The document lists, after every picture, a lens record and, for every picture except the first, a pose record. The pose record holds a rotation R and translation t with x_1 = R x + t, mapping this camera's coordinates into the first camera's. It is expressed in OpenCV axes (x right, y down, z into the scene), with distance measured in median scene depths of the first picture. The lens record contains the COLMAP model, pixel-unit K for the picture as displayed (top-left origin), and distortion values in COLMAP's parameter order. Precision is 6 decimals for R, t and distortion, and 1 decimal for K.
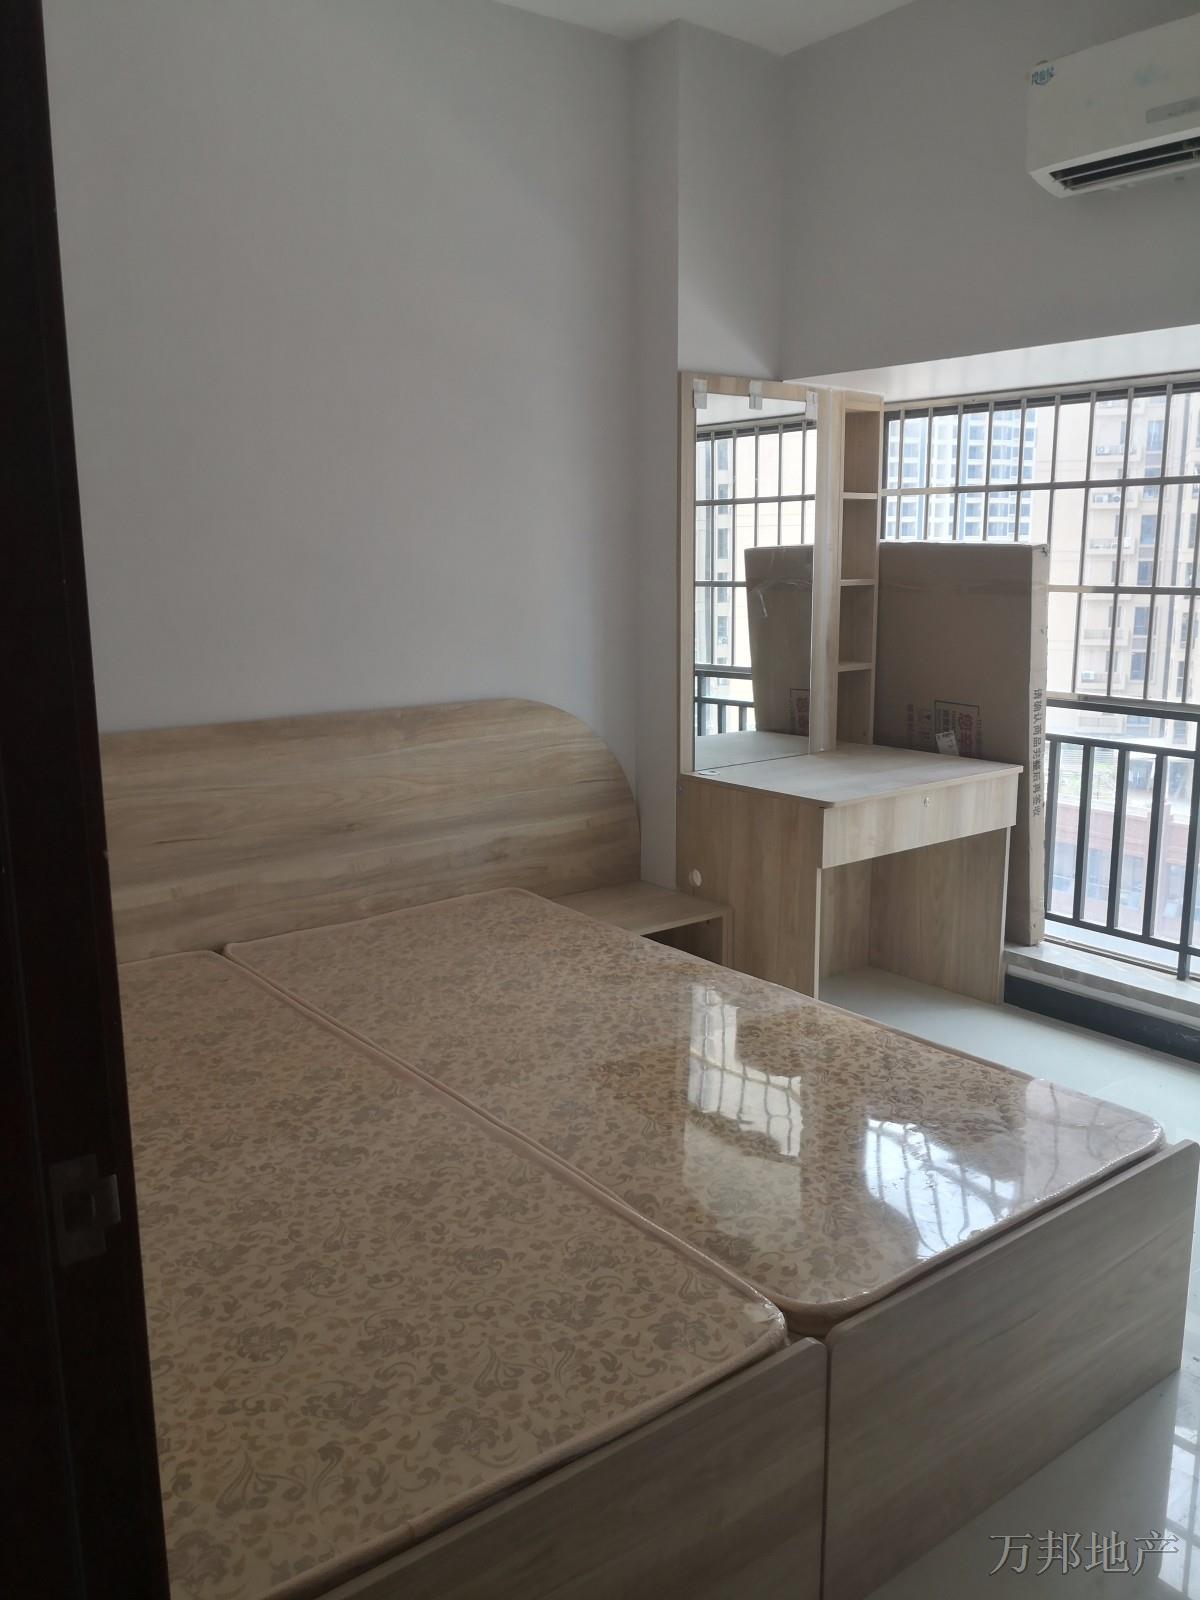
lens RADIAL K [[1299.0, 0, 615.5], [0, 1299.0, 797.4], [0, 0, 1]] dist [0.009277, -0.031184]
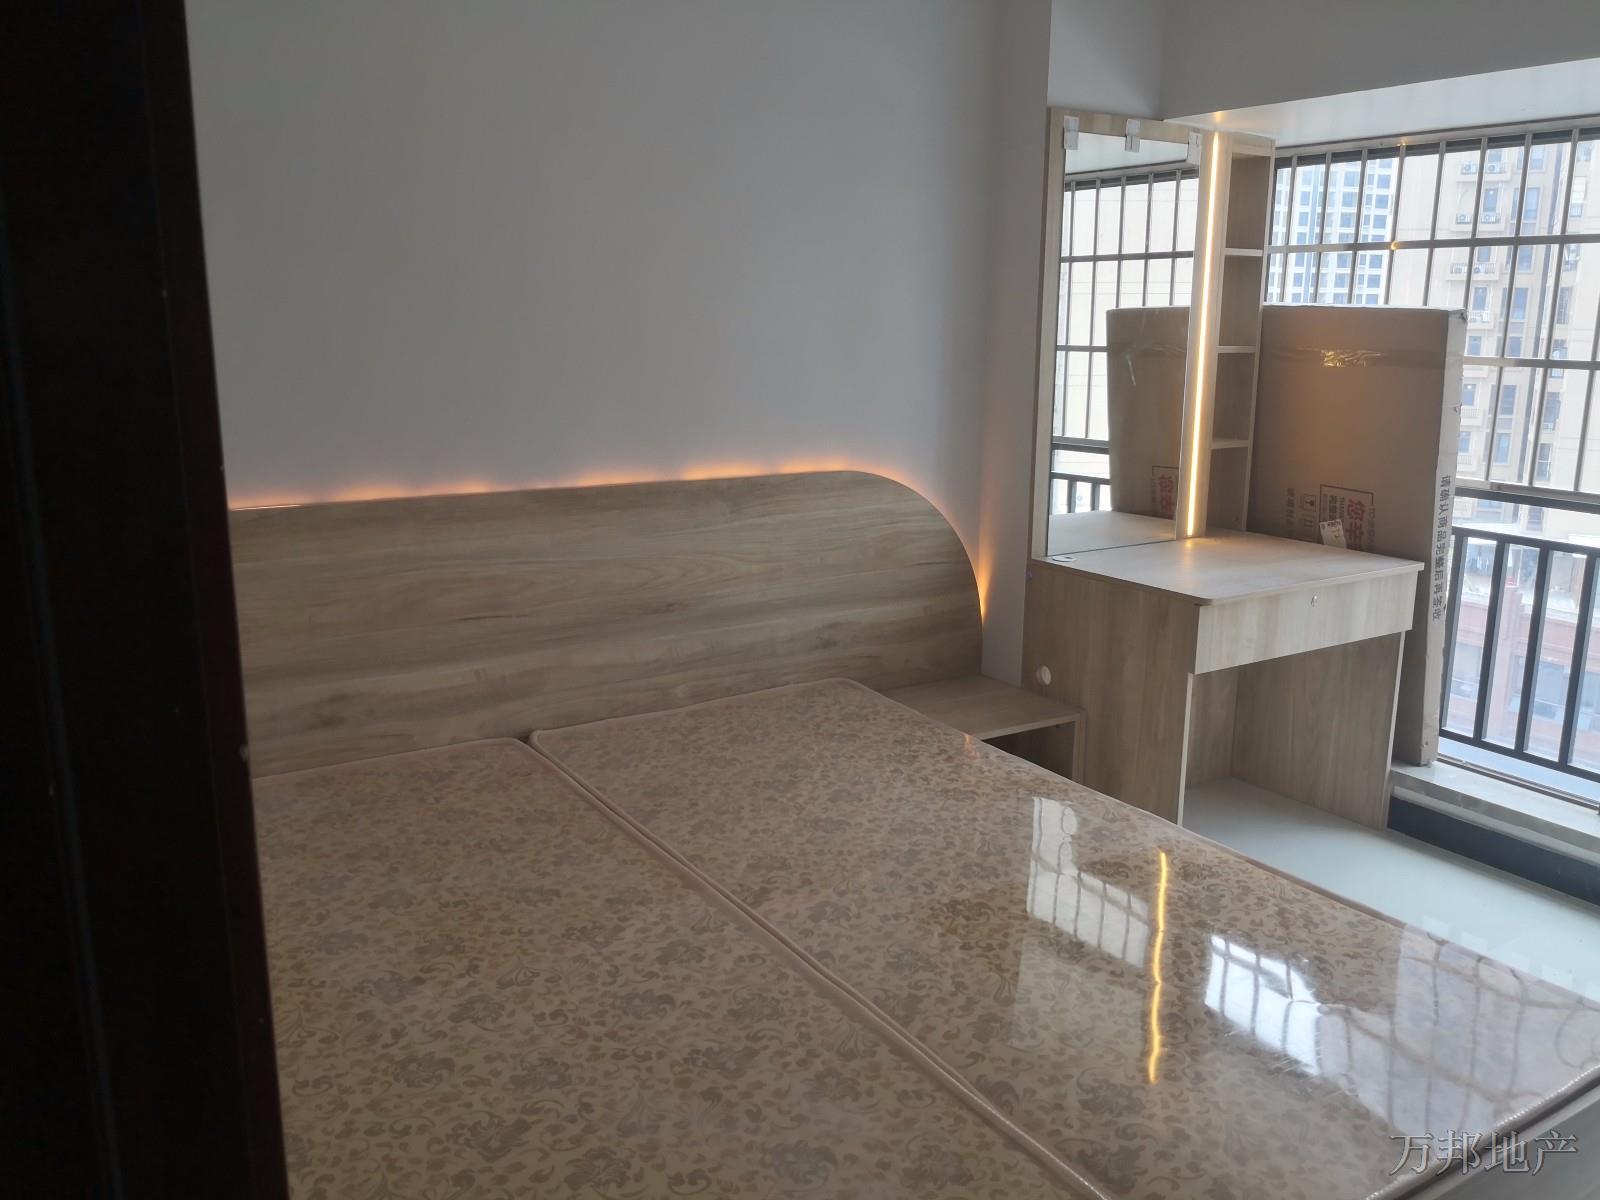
lens RADIAL K [[1299.0, 0, 790.3], [0, 1299.0, 608.3], [0, 0, 1]] dist [0.009277, -0.031184]
pose [[0.993178, 0.039184, -0.109831, -0.019793], [-0.035386, 0.998713, 0.036323, -0.013754], [0.111112, -0.032189, 0.993286, 0.107118]]
